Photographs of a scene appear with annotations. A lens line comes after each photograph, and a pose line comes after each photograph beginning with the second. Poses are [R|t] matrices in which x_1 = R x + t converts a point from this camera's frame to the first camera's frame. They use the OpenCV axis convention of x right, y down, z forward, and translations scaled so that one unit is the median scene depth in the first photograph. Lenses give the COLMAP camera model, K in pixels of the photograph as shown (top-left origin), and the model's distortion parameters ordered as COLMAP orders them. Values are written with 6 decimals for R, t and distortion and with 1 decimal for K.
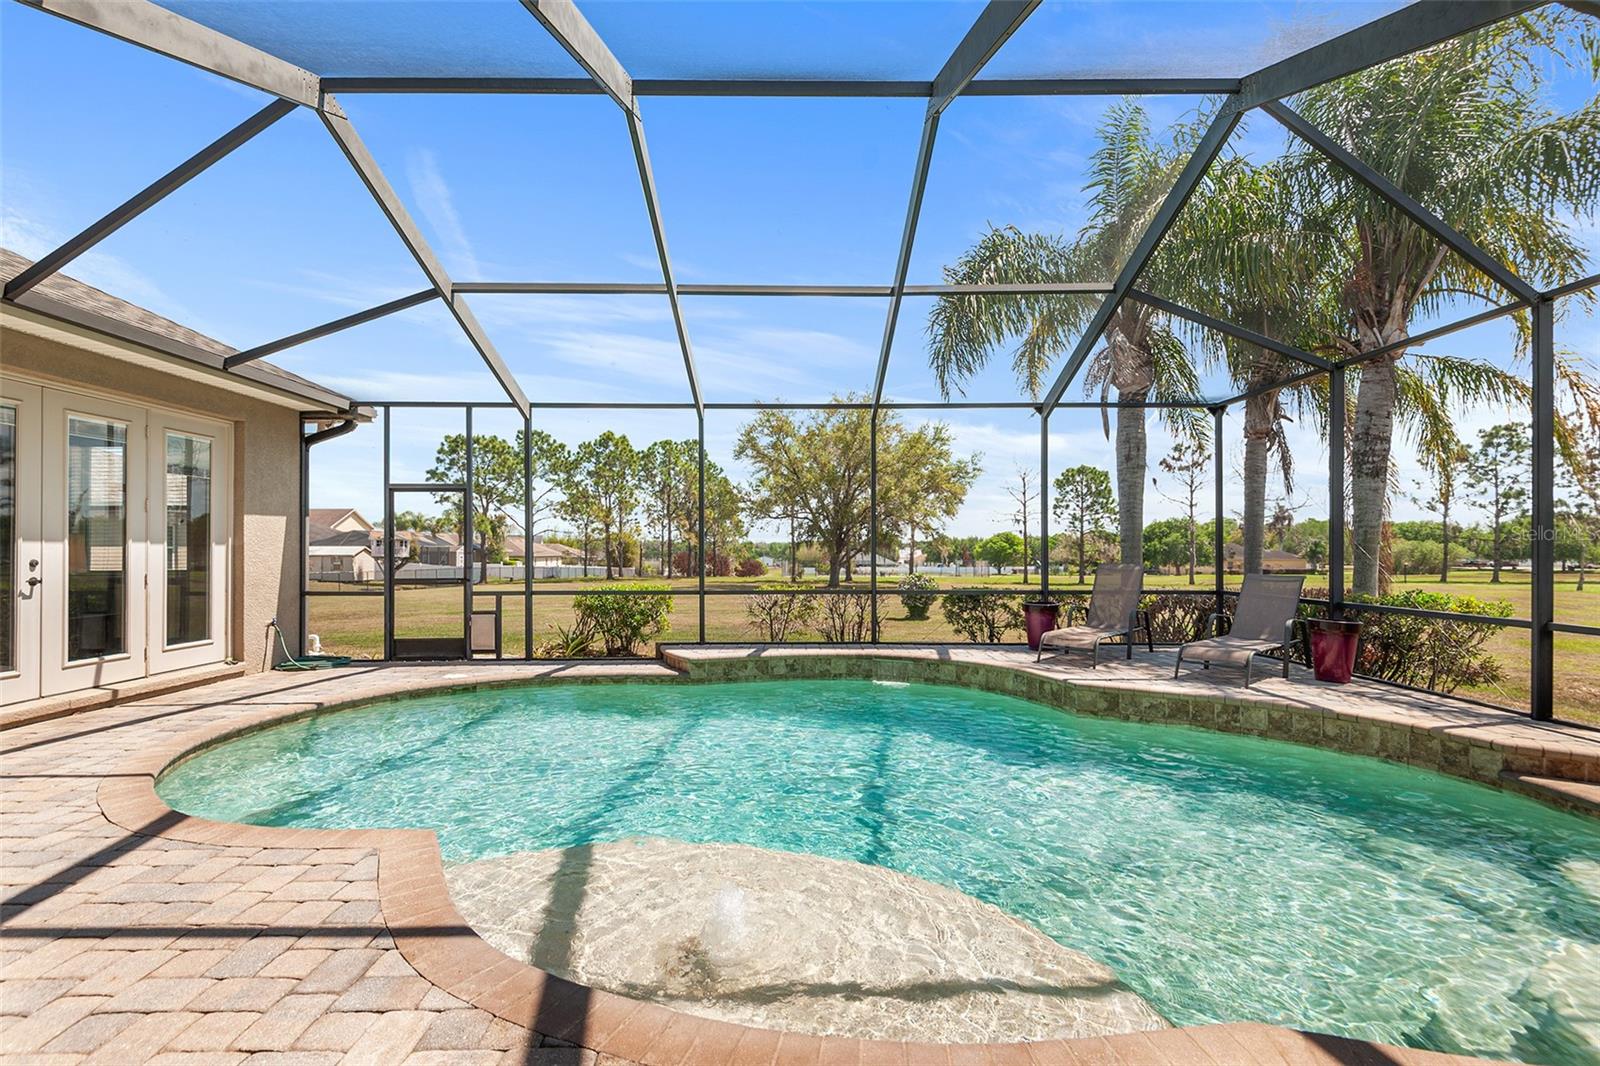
lens RADIAL K [[732.8, 0, 792.7], [0, 732.8, 540.6], [0, 0, 1]] dist [0.025339, -0.011932]
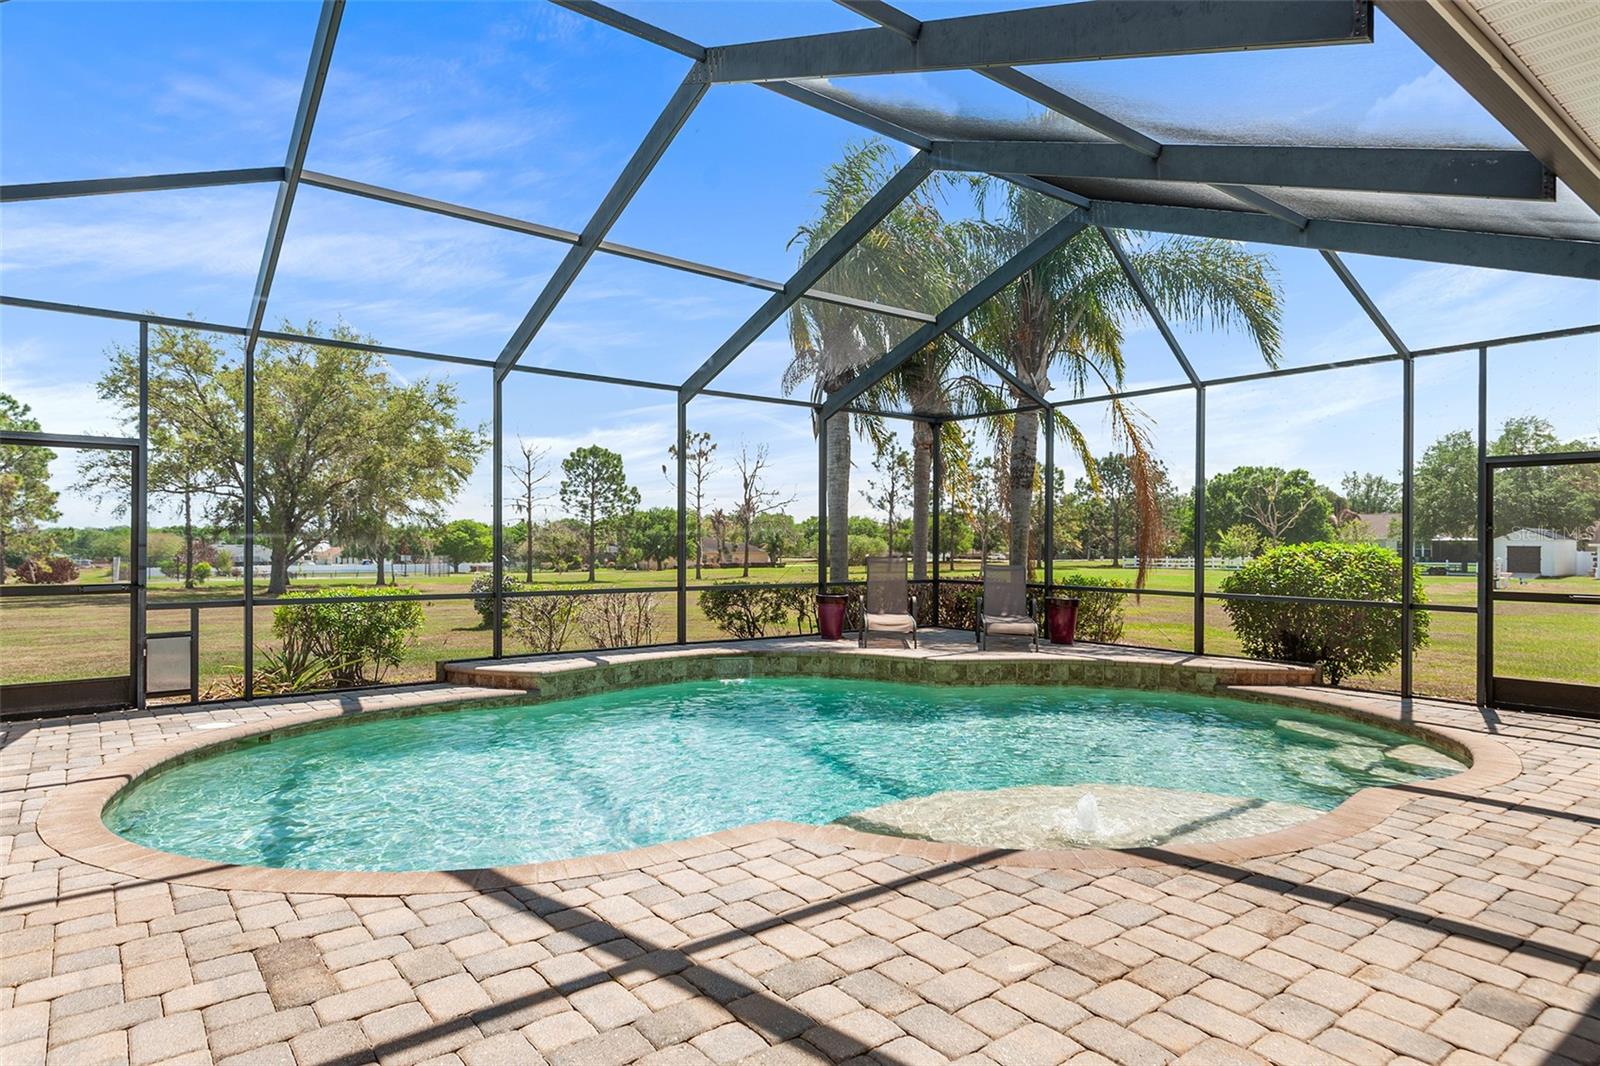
lens RADIAL K [[903.6, 0, 798.8], [0, 903.6, 532.1], [0, 0, 1]] dist [0.023762, -0.000675]
pose [[0.792818, 0.012051, 0.609339, -0.524889], [-0.013091, 0.999911, -0.002743, -0.000292], [-0.609318, -0.005802, 0.792905, 0.000535]]
